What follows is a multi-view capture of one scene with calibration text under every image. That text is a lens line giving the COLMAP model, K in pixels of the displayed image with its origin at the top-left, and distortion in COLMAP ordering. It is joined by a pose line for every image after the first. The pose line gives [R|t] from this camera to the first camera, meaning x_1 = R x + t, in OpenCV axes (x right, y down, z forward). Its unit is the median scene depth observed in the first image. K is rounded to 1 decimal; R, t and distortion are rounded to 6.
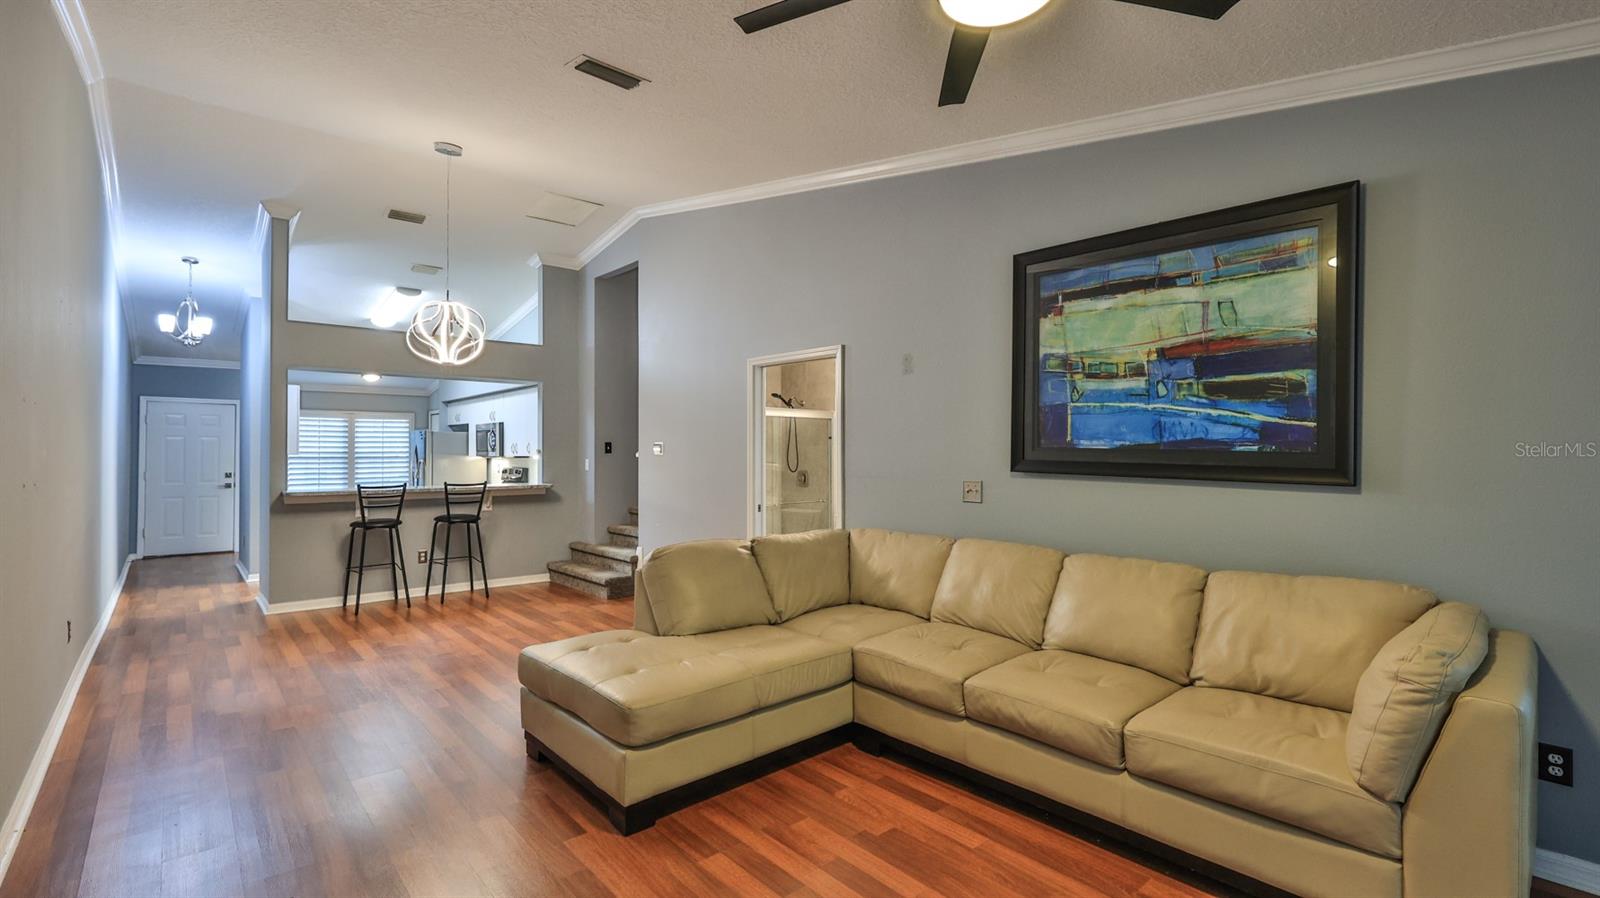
lens RADIAL K [[711.8, 0, 802.9], [0, 711.8, 451.2], [0, 0, 1]] dist [0.021735, 0.000235]
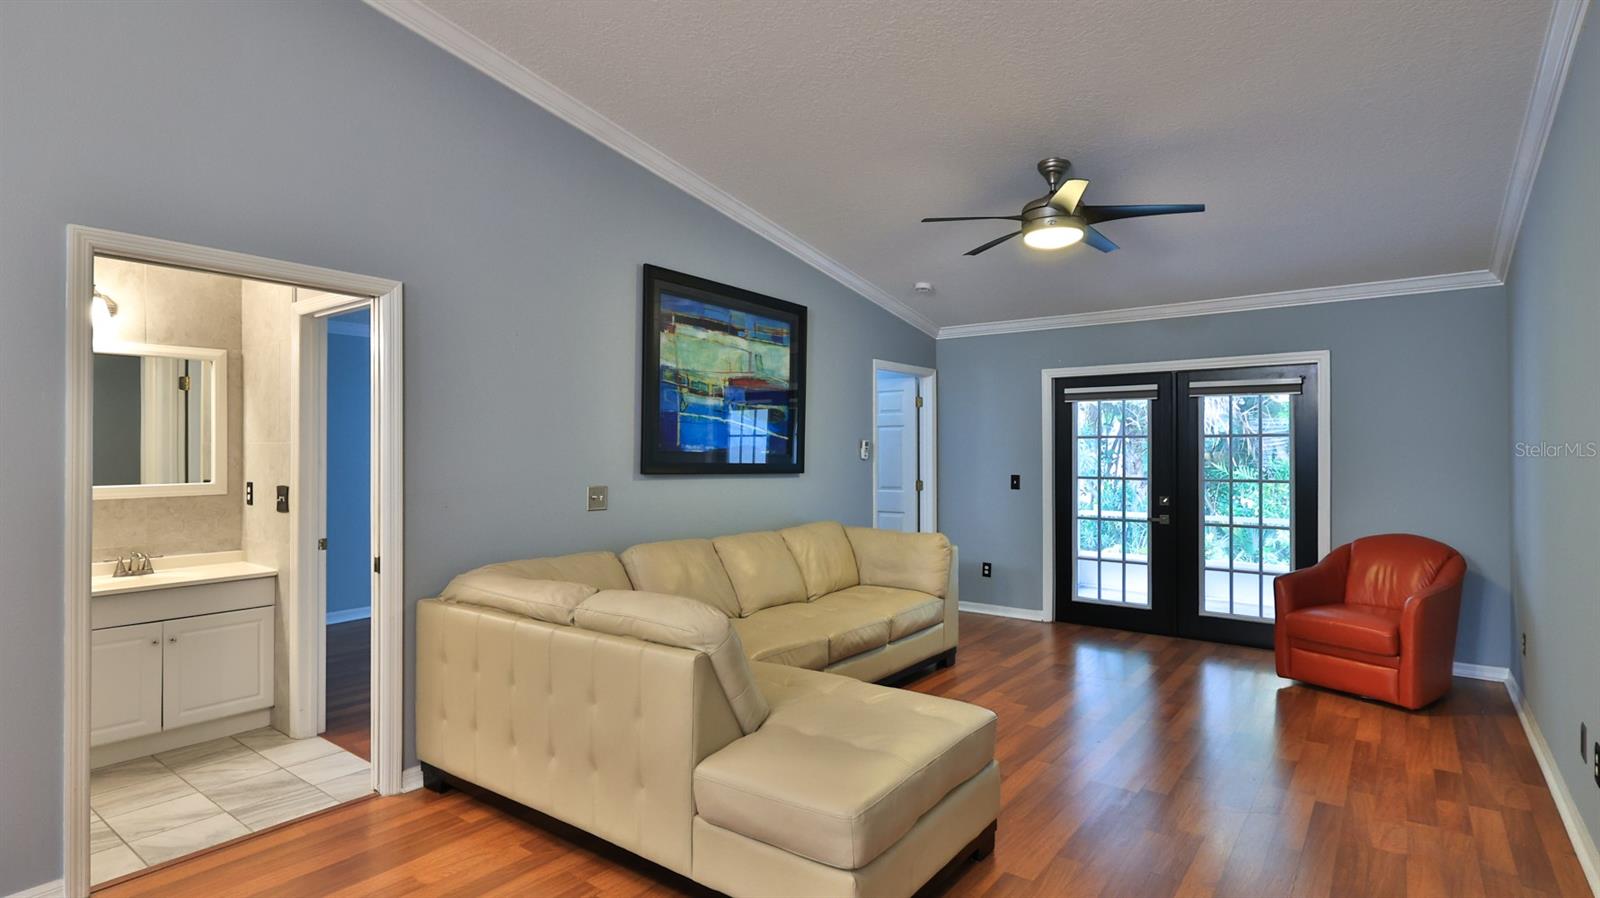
lens RADIAL K [[792.9, 0, 797.7], [0, 792.9, 448.8], [0, 0, 1]] dist [0.002434, 0.000171]
pose [[-0.189149, -0.000218, 0.981948, -0.953289], [-0.003832, 0.999993, -0.000516, -0.009010], [-0.981941, -0.003860, -0.189149, 1.099327]]
